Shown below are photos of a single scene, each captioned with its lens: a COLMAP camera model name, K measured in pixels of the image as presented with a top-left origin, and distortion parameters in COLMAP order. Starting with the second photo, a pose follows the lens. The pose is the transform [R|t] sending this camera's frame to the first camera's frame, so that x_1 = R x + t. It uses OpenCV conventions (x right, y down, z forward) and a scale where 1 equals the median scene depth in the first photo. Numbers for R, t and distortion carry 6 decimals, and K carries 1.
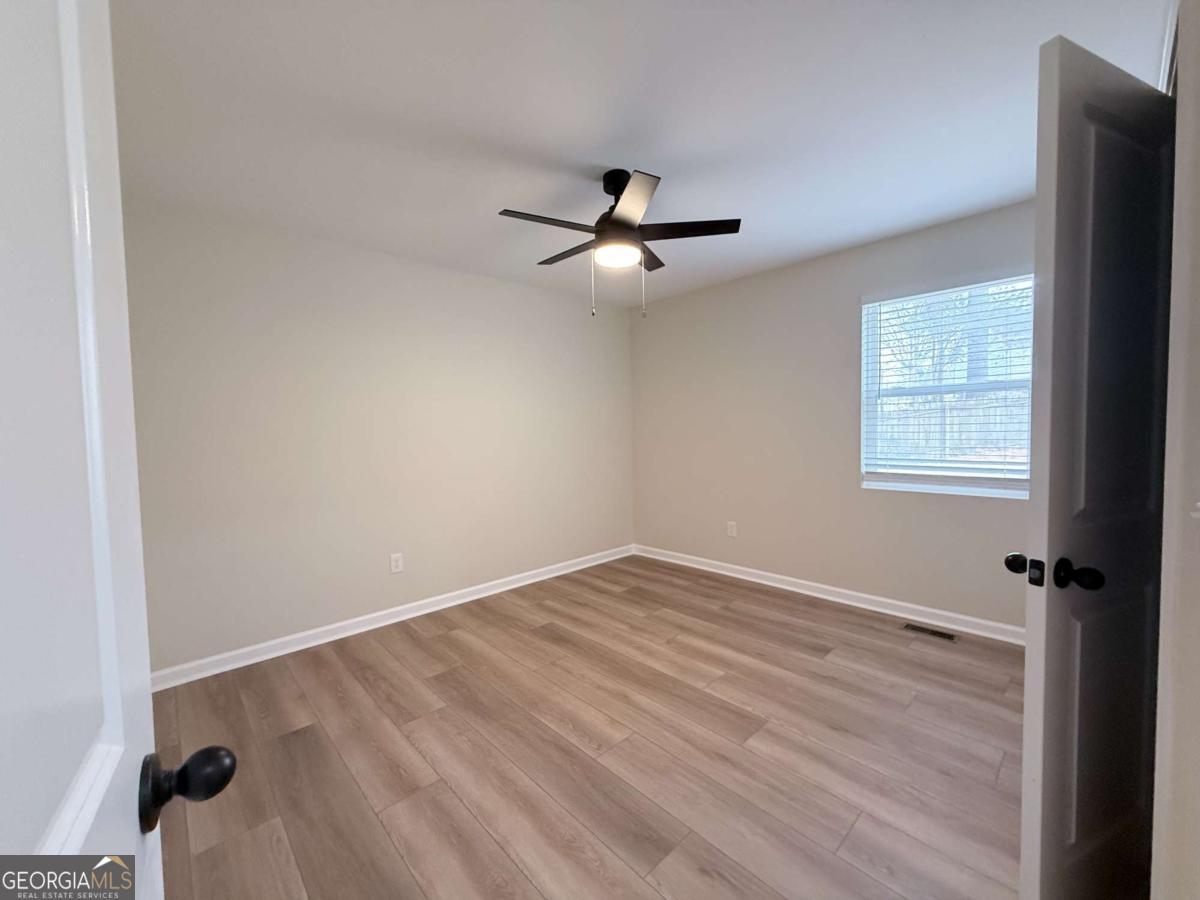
lens RADIAL K [[475.9, 0, 597.4], [0, 475.9, 449.7], [0, 0, 1]] dist [0.001035, -0.000260]
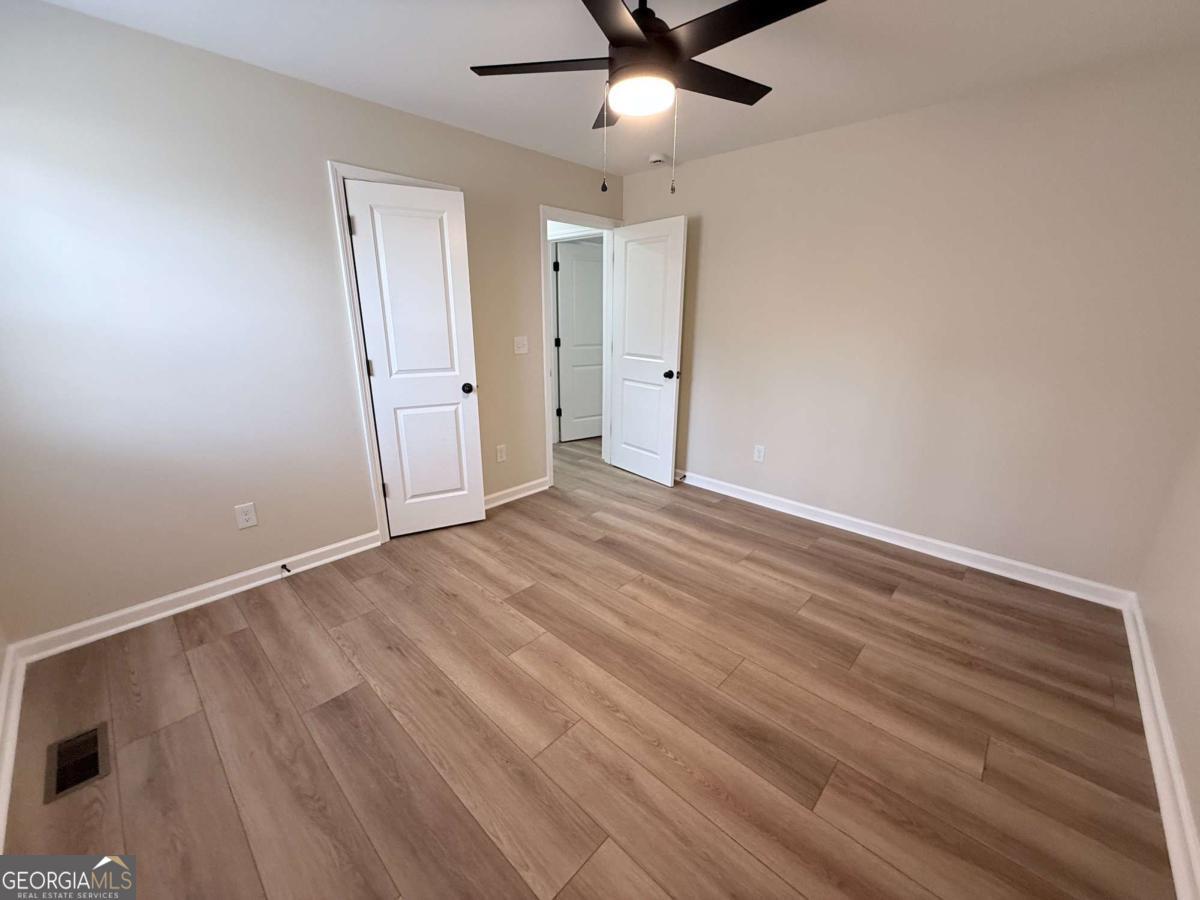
lens RADIAL K [[475.9, 0, 597.4], [0, 475.9, 449.7], [0, 0, 1]] dist [0.001035, -0.000260]
pose [[-0.997829, 0.033212, -0.056863, 0.160814], [0.012690, 0.944297, 0.328849, -0.144140], [0.064618, 0.327414, -0.942669, 1.769839]]
